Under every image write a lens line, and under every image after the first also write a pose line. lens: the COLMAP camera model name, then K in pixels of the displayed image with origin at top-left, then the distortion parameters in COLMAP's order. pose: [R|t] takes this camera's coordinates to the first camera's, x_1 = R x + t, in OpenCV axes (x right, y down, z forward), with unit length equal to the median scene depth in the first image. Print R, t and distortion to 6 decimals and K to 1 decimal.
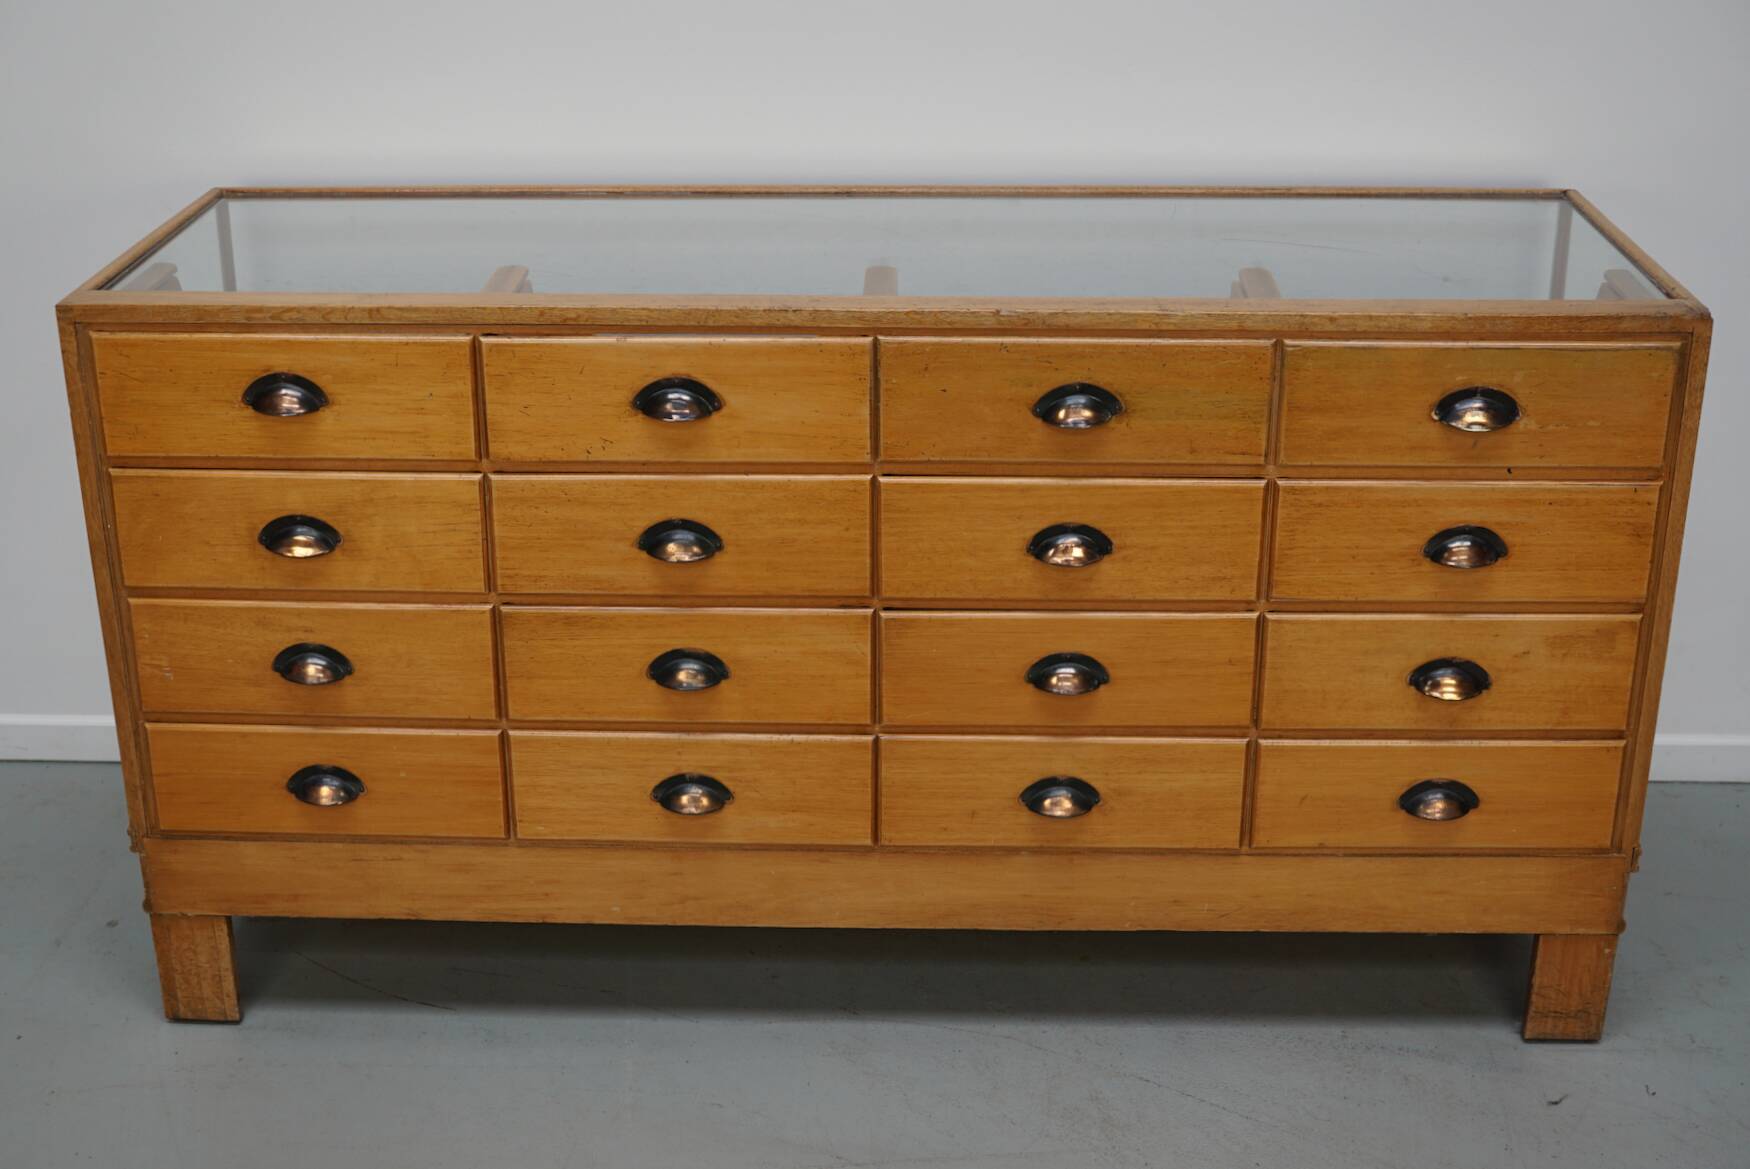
lens RADIAL K [[2240.4, 0, 875.1], [0, 2240.4, 577.0], [0, 0, 1]] dist [-0.092609, 0.000000]
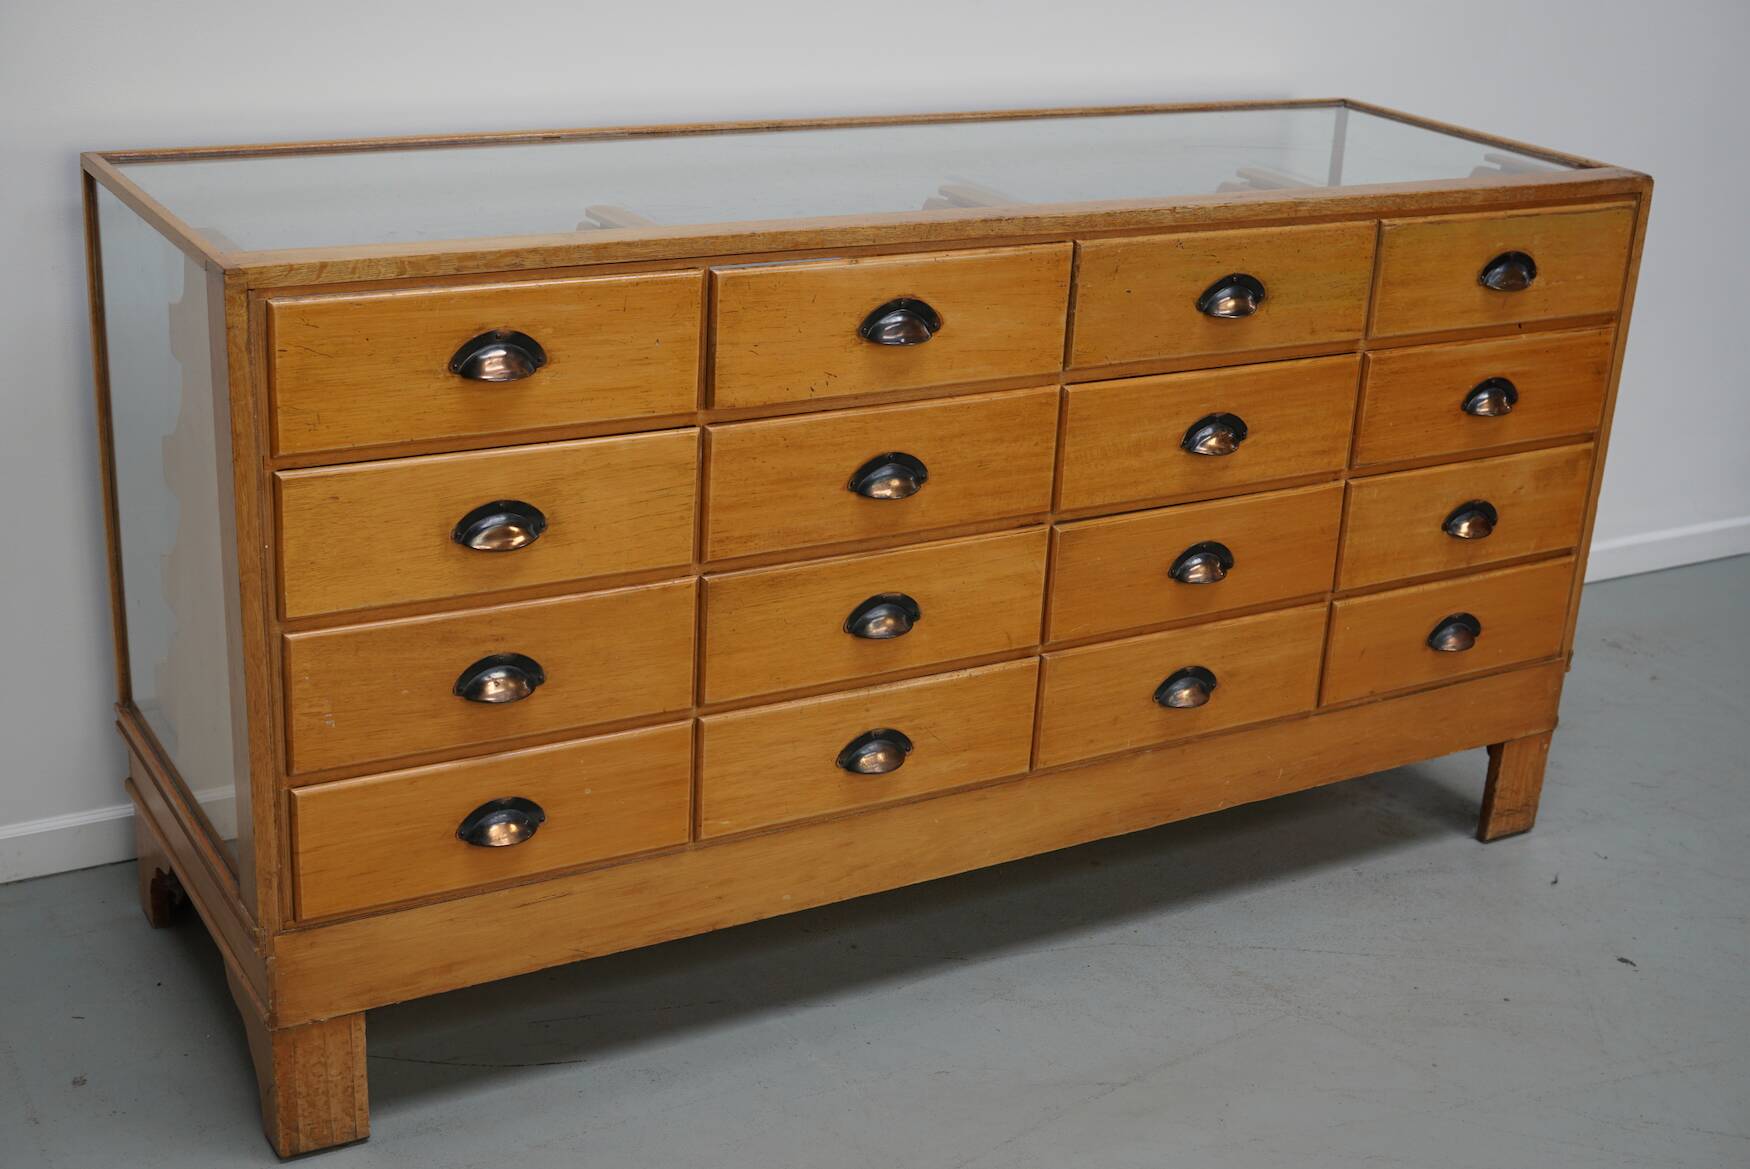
lens RADIAL K [[2240.4, 0, 883.8], [0, 2240.4, 594.3], [0, 0, 1]] dist [-0.092609, 0.000000]
pose [[0.844317, -0.145977, 0.515576, -0.575272], [0.149266, 0.988165, 0.035342, -0.001002], [-0.514633, 0.047119, 0.856115, 0.198627]]
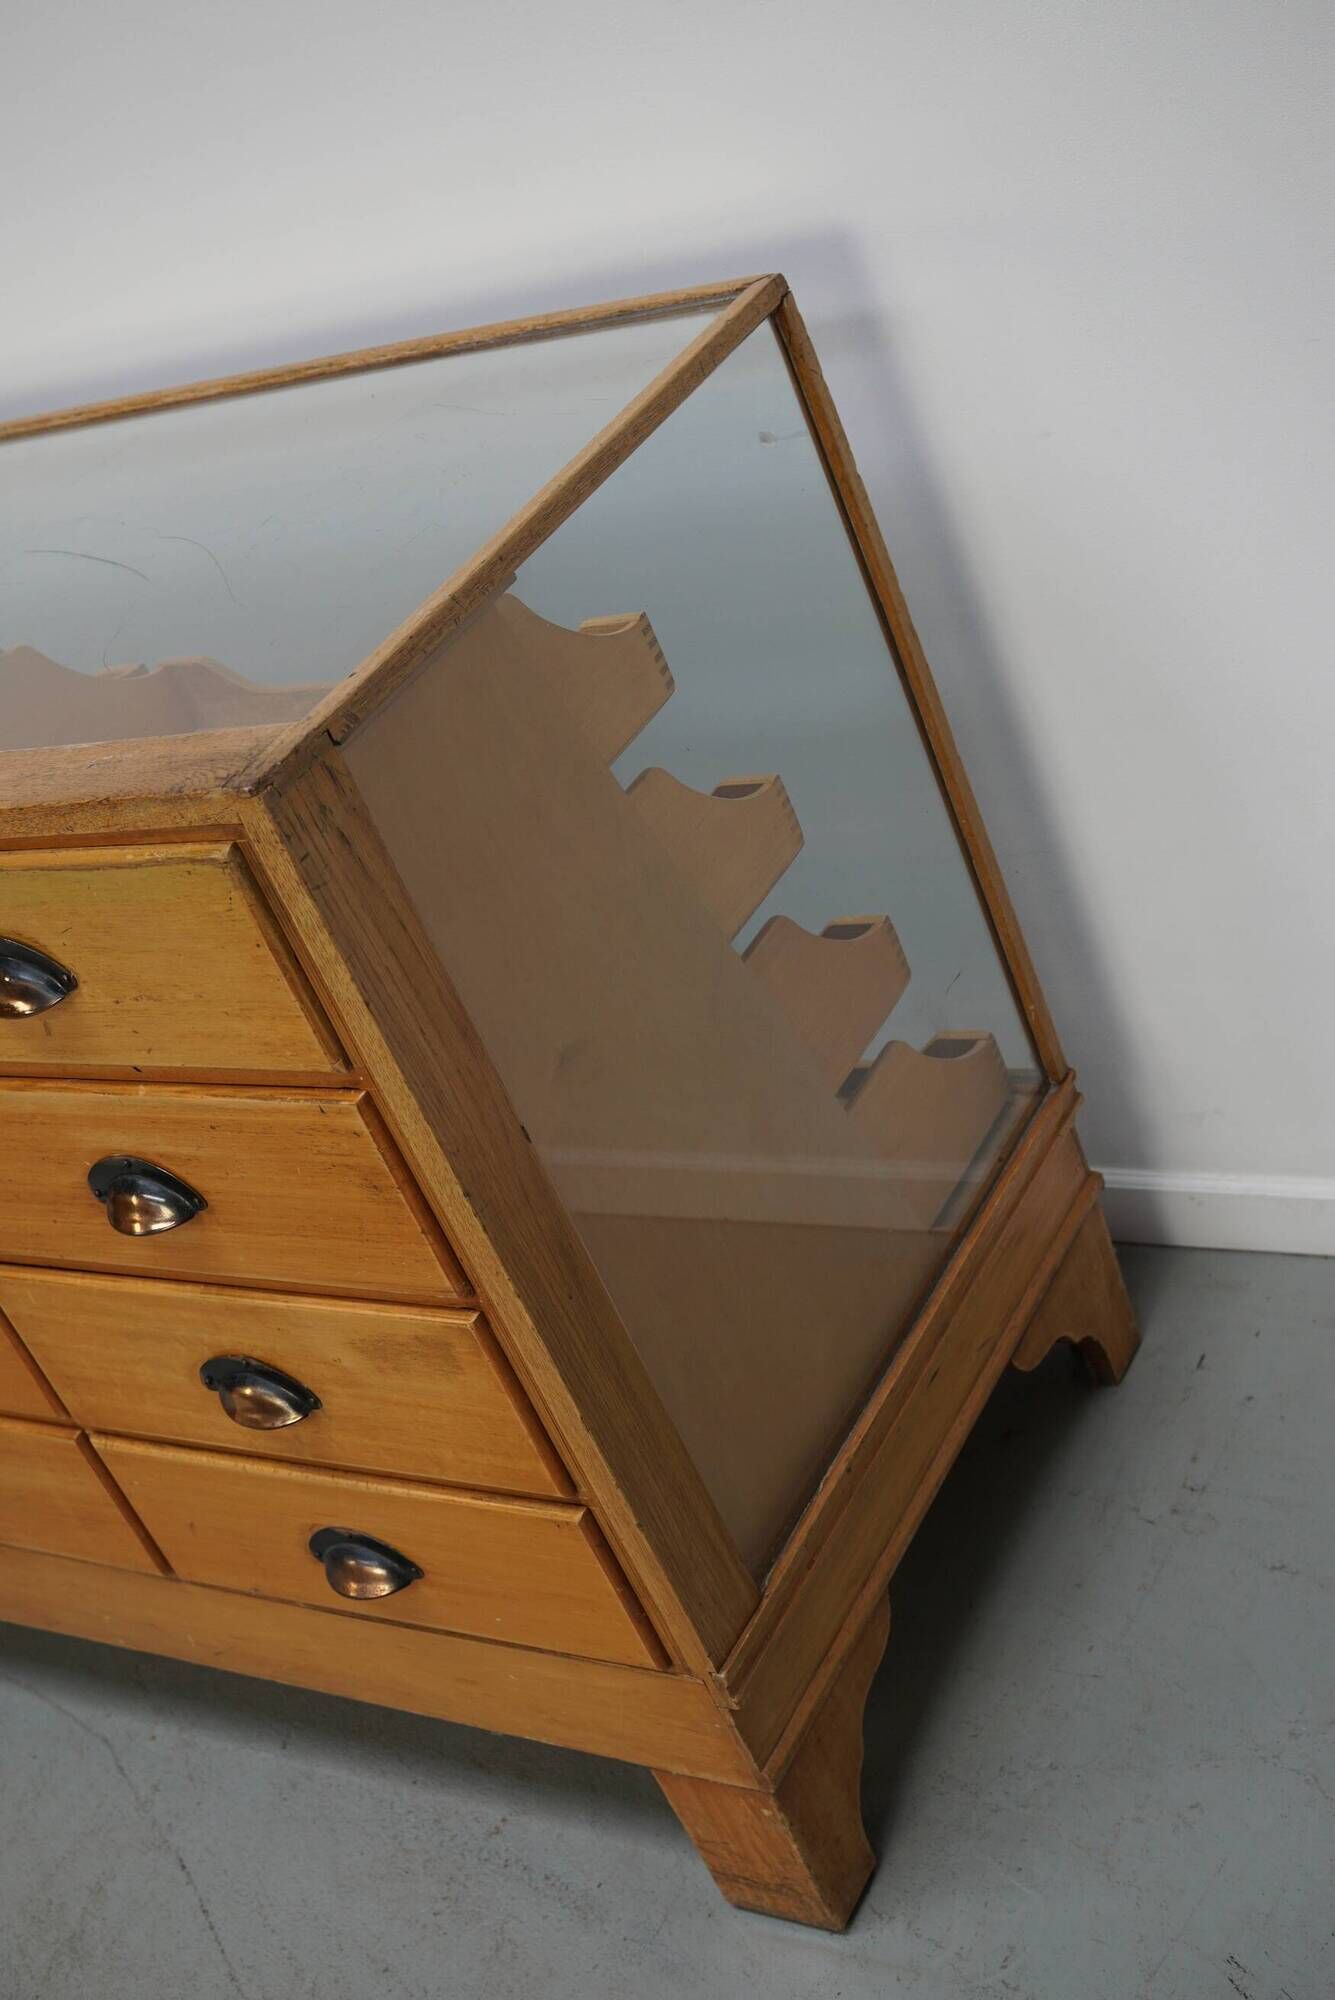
lens RADIAL K [[2560.4, 0, 680.4], [0, 2560.4, 994.1], [0, 0, 1]] dist [-0.092609, 0.000000]
pose [[0.831265, -0.008824, -0.555807, 0.697773], [0.150679, 0.966016, 0.210019, -0.164223], [0.535065, -0.258330, 0.804345, 0.580657]]
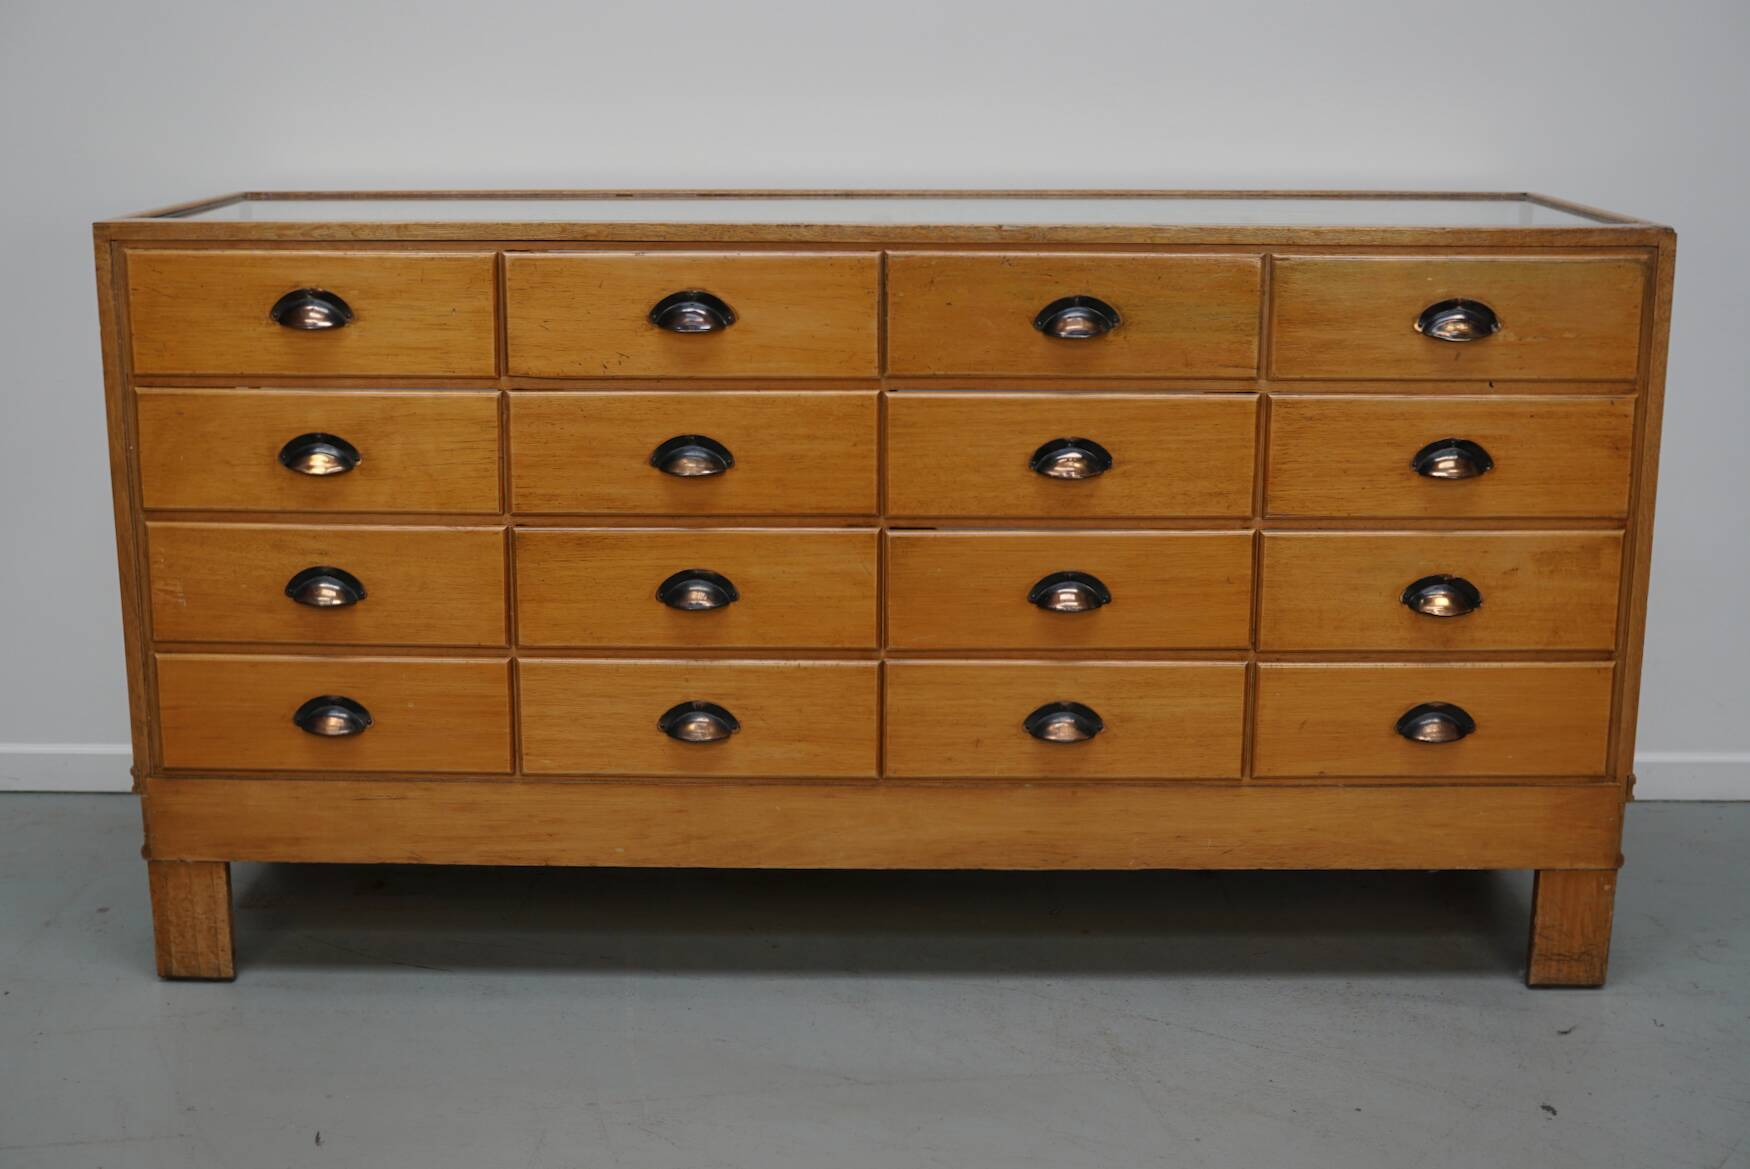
lens RADIAL K [[2240.4, 0, 884.2], [0, 2240.4, 591.7], [0, 0, 1]] dist [-0.092609, 0.000000]
pose [[0.999661, -0.000202, 0.026035, -0.025532], [0.004136, 0.988500, -0.151161, 0.198834], [-0.025705, 0.151218, 0.988166, -0.007962]]
